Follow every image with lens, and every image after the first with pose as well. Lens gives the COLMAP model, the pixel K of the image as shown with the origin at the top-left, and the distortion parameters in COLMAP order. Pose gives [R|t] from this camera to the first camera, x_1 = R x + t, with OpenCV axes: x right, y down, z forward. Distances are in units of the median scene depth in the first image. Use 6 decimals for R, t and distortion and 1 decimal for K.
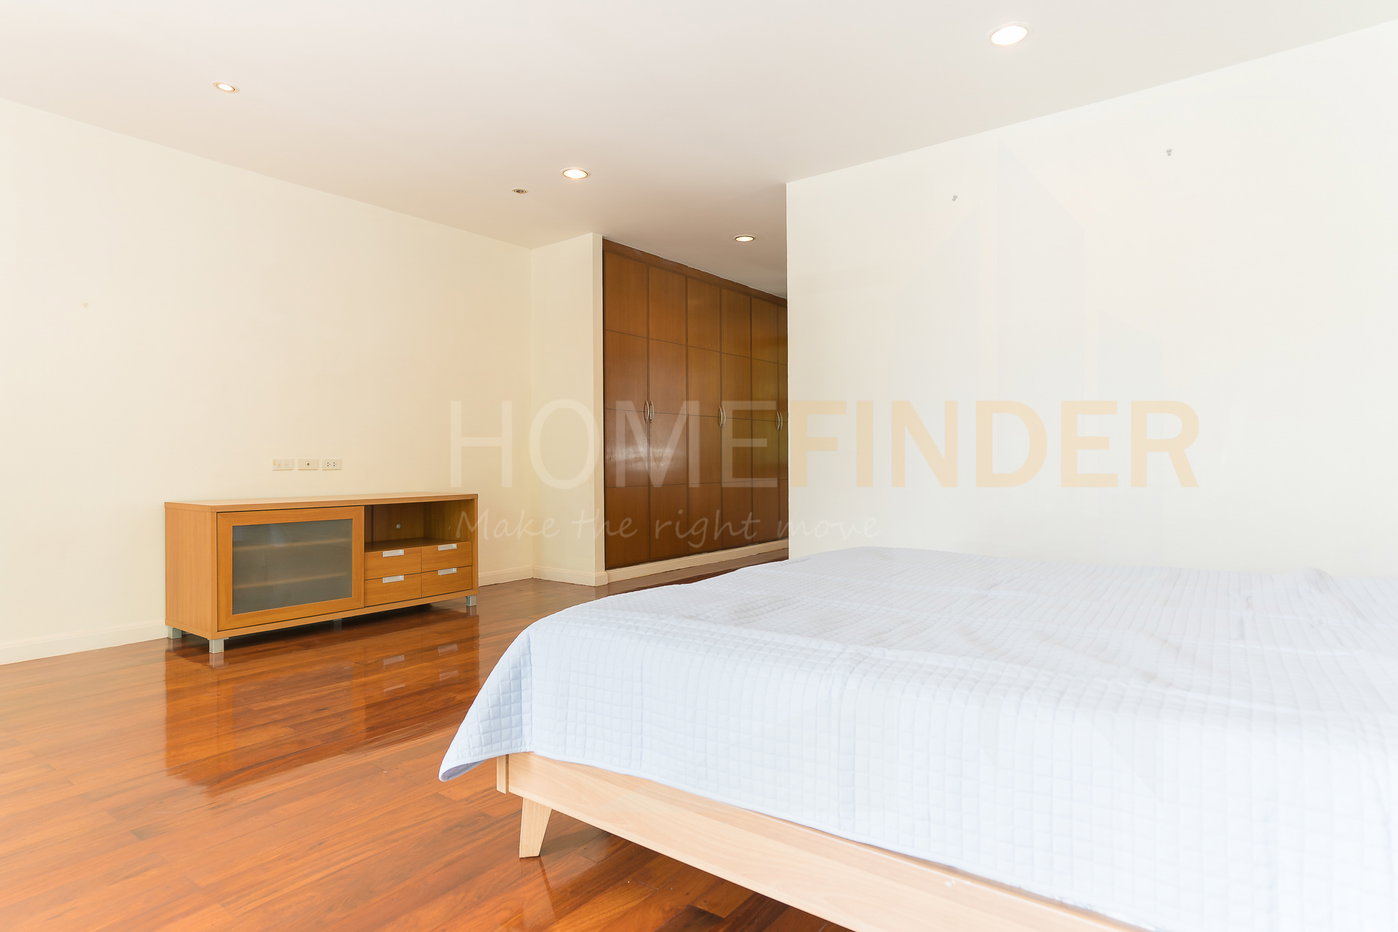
lens RADIAL K [[766.3, 0, 699.0], [0, 766.3, 466.0], [0, 0, 1]] dist [-0.054316, 0.026986]
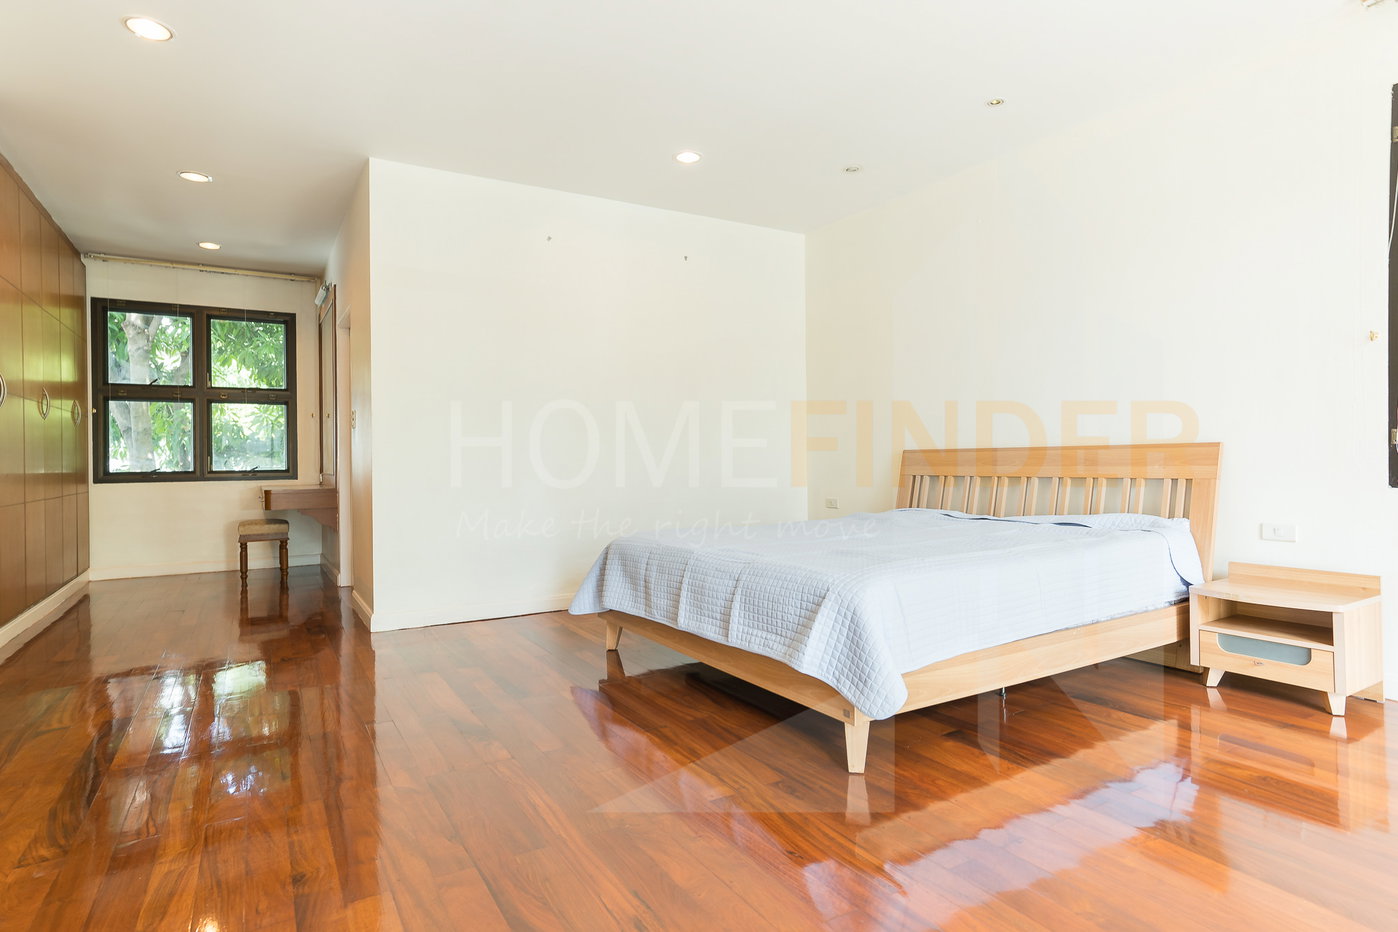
lens RADIAL K [[766.3, 0, 699.0], [0, 766.3, 466.0], [0, 0, 1]] dist [-0.054316, 0.026986]
pose [[0.353000, -0.011313, 0.935555, -0.947687], [0.004720, 0.999936, 0.010311, -0.012483], [-0.935611, 0.000776, 0.353031, 0.490032]]
